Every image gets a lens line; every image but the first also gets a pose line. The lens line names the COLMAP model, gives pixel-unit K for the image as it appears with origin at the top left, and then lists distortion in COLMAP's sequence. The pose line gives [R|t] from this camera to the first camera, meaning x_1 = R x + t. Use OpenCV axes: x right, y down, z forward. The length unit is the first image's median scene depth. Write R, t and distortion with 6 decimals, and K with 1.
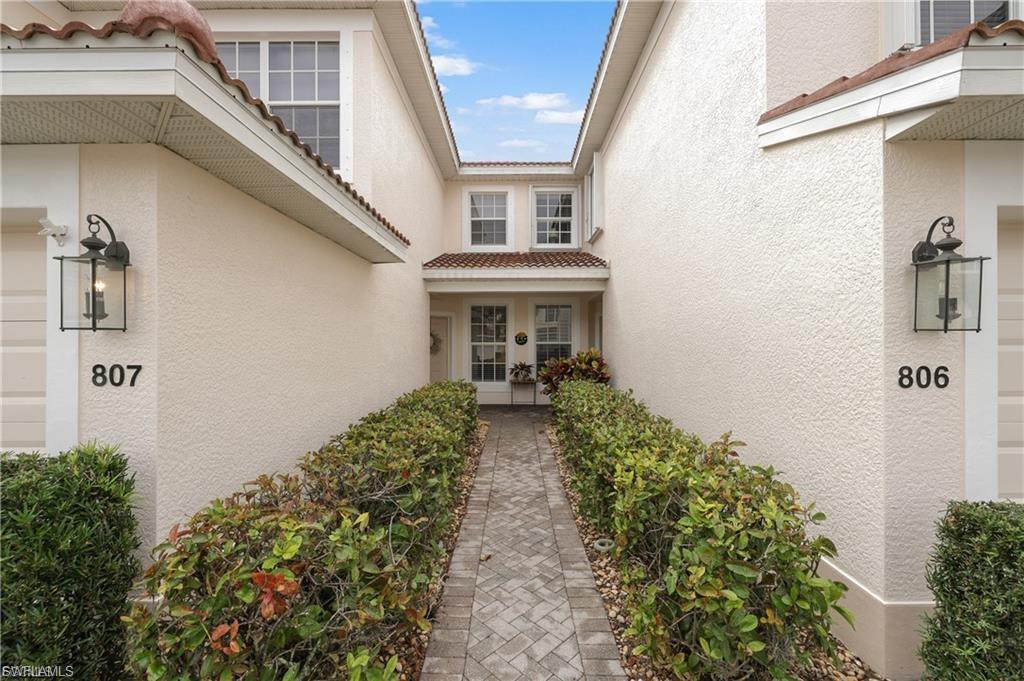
lens RADIAL K [[428.5, 0, 512.5], [0, 428.5, 344.7], [0, 0, 1]] dist [-0.001022, 0.000543]
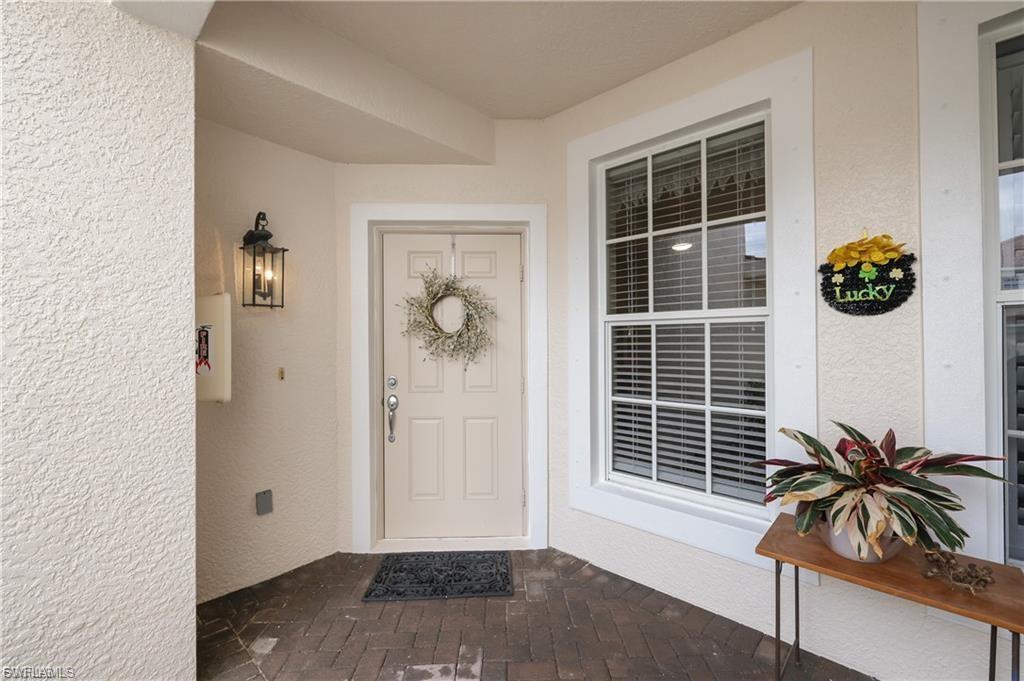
lens RADIAL K [[428.5, 0, 509.1], [0, 428.5, 336.8], [0, 0, 1]] dist [-0.001022, 0.000543]
pose [[0.729827, -0.002493, -0.683628, 0.031527], [0.002894, 0.999996, -0.000557, 0.008281], [0.683626, -0.001572, 0.729831, 0.788411]]
